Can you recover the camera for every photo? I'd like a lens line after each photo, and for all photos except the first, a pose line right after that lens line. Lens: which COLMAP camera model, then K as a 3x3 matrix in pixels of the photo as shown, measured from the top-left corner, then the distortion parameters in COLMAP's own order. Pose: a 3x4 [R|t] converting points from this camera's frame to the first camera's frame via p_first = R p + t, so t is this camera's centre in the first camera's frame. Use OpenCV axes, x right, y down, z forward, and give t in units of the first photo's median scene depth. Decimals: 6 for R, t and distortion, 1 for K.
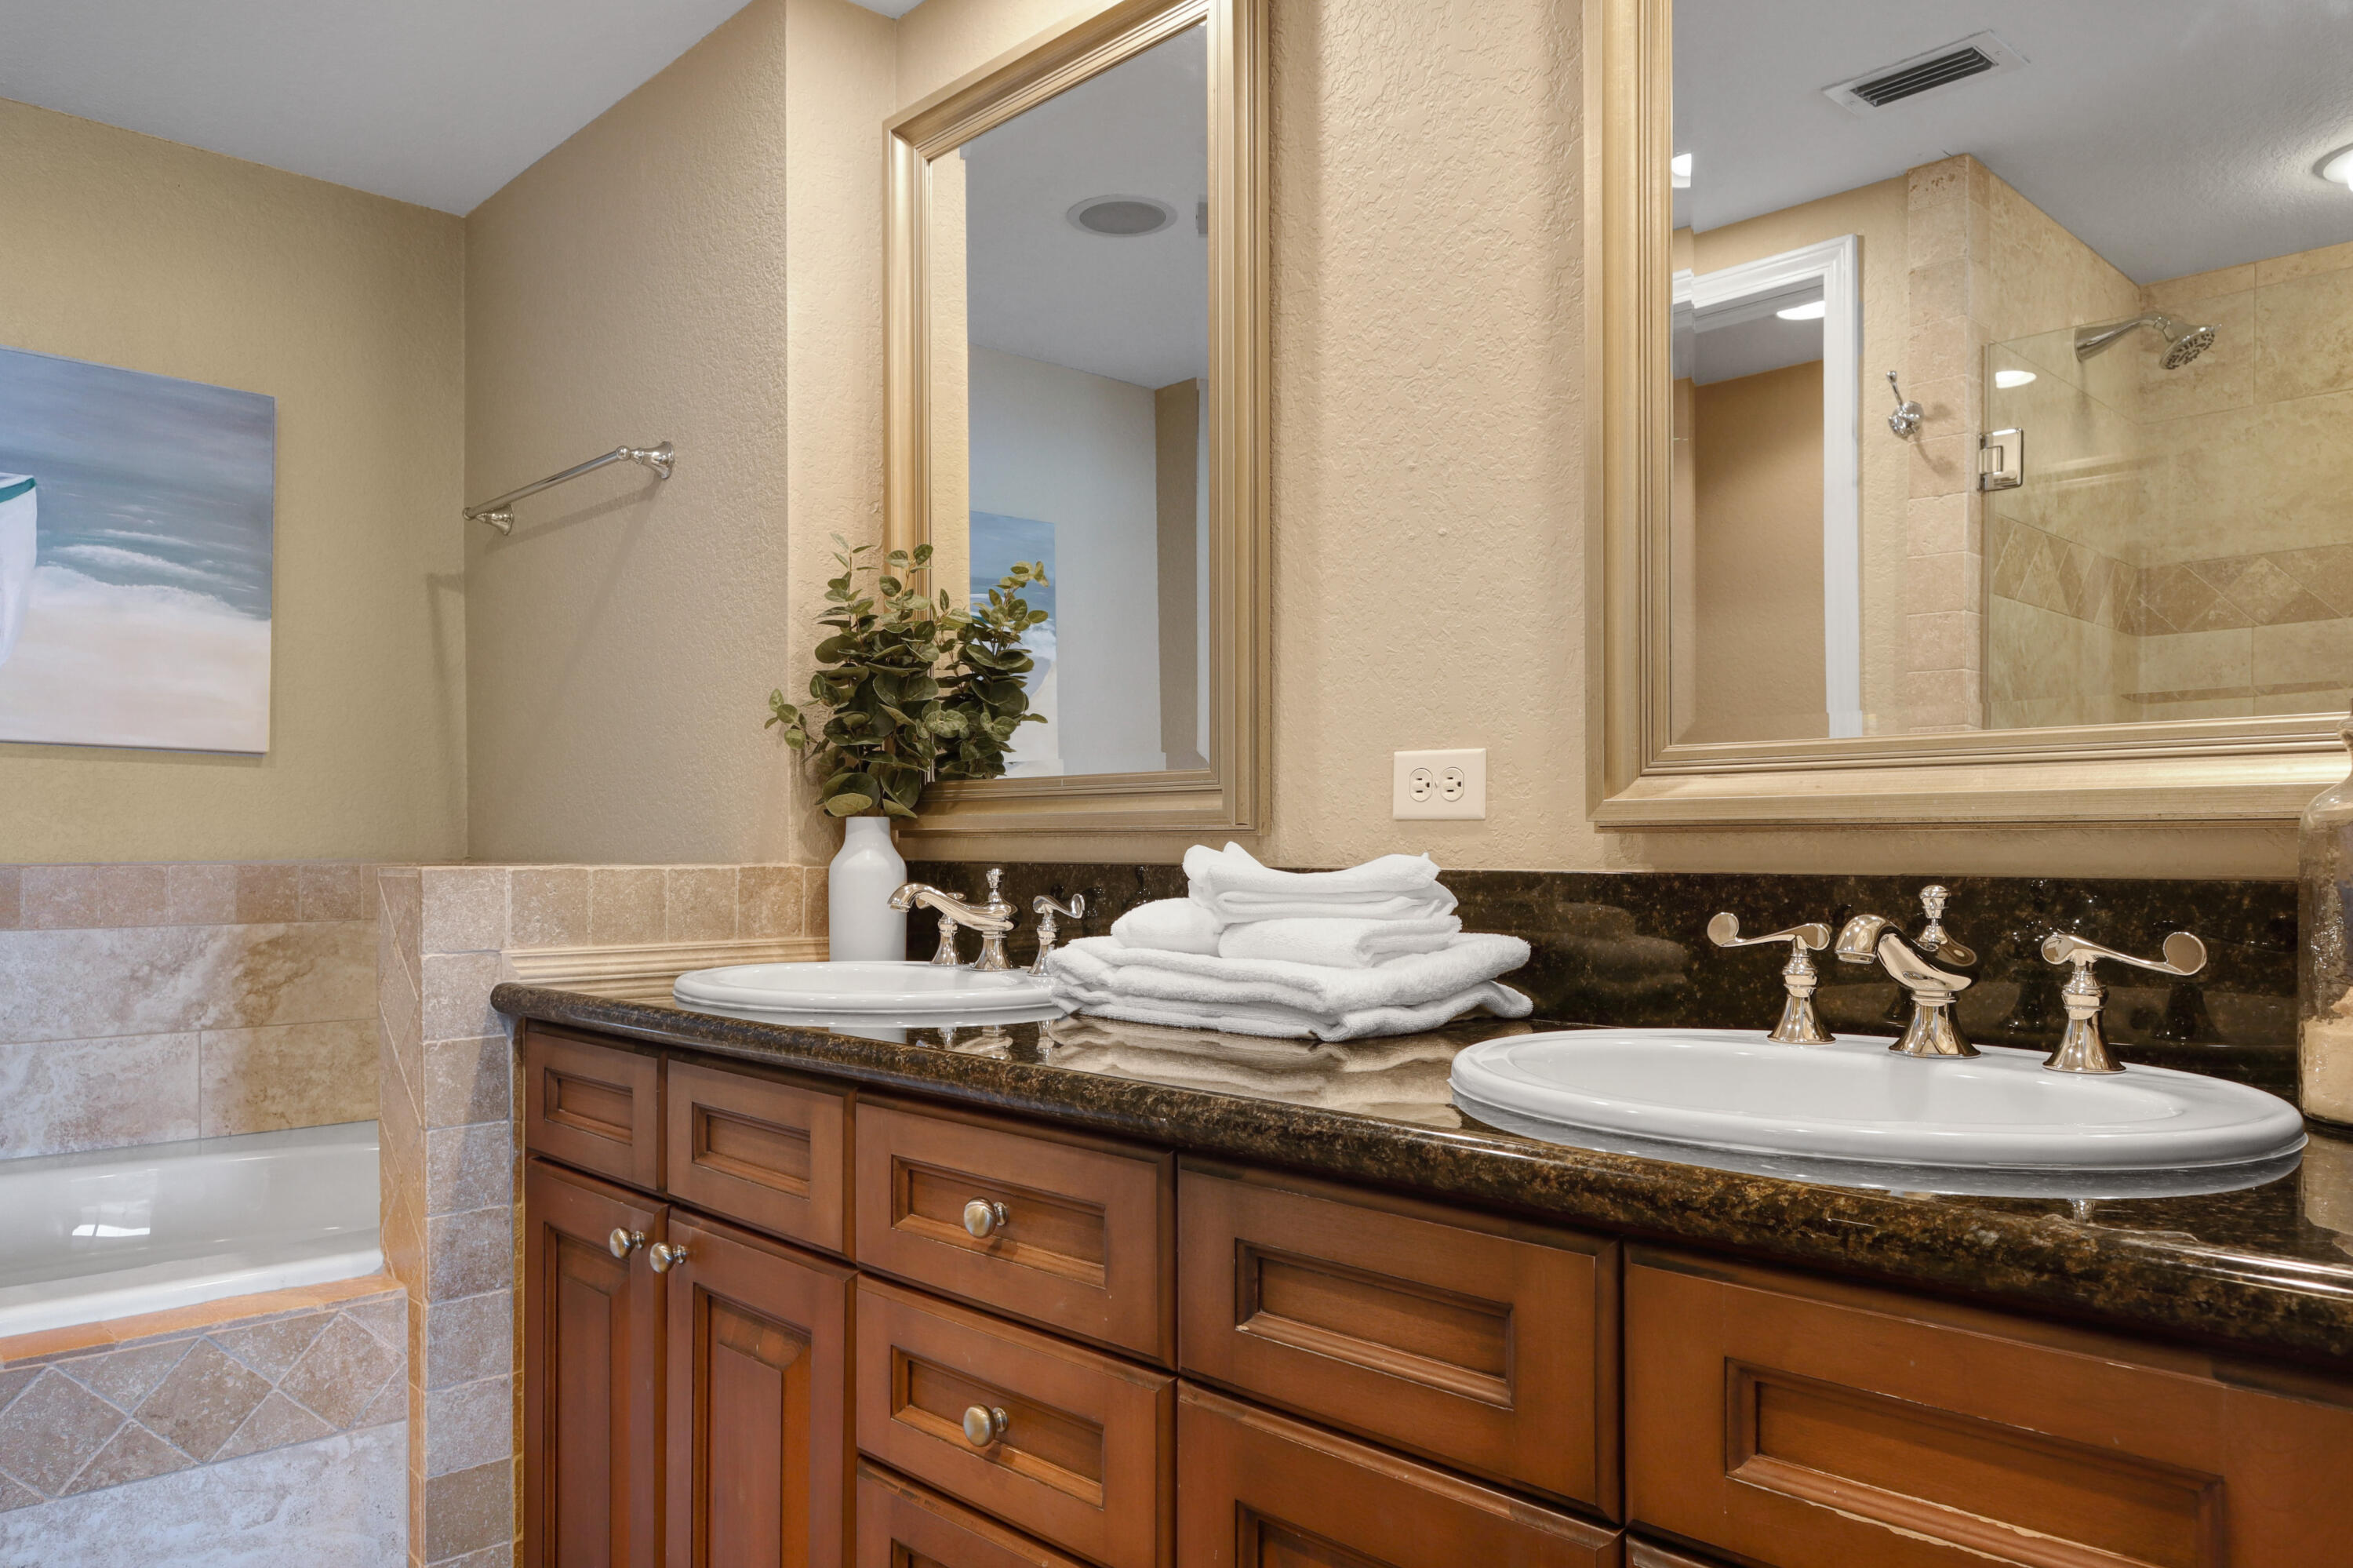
lens RADIAL K [[1643.5, 0, 1155.8], [0, 1643.5, 854.9], [0, 0, 1]] dist [-0.002075, -0.001490]
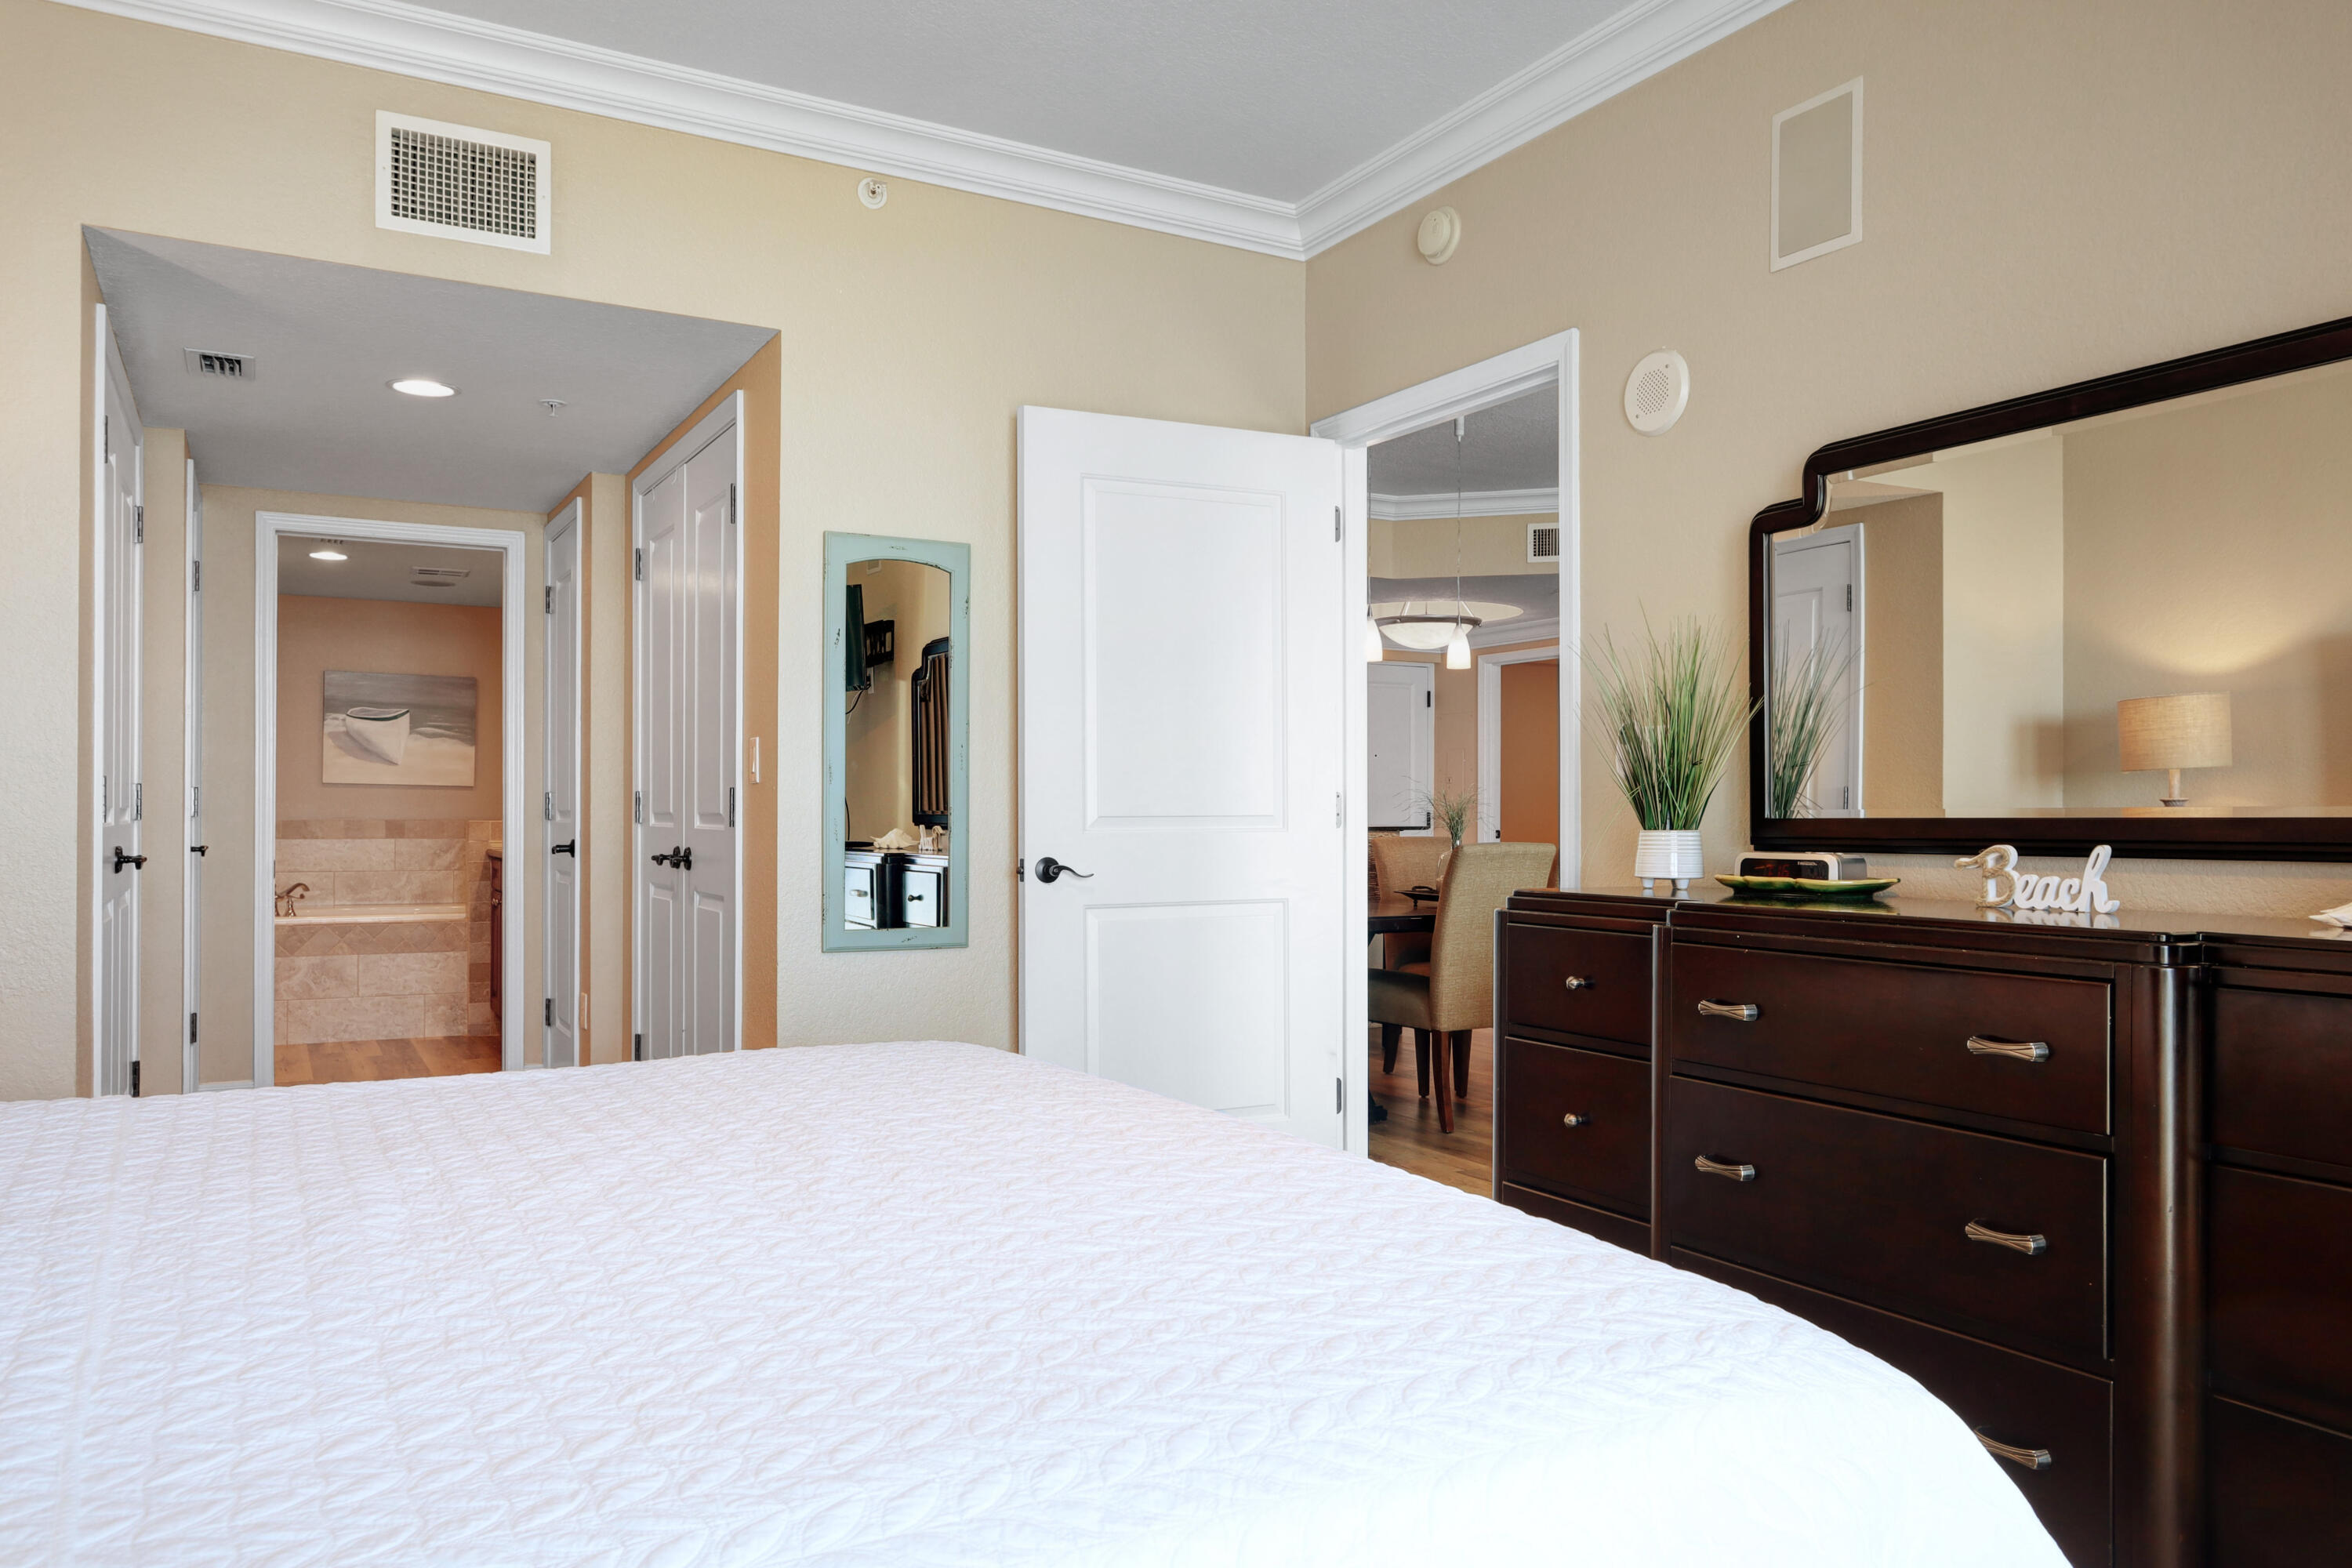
lens RADIAL K [[1618.9, 0, 1153.1], [0, 1618.9, 819.7], [0, 0, 1]] dist [-0.021135, 0.030186]
pose [[0.968965, 0.008267, -0.247058, 1.679044], [-0.008375, 0.999965, 0.000616, -0.009641], [0.247055, 0.001472, 0.969000, -1.911730]]
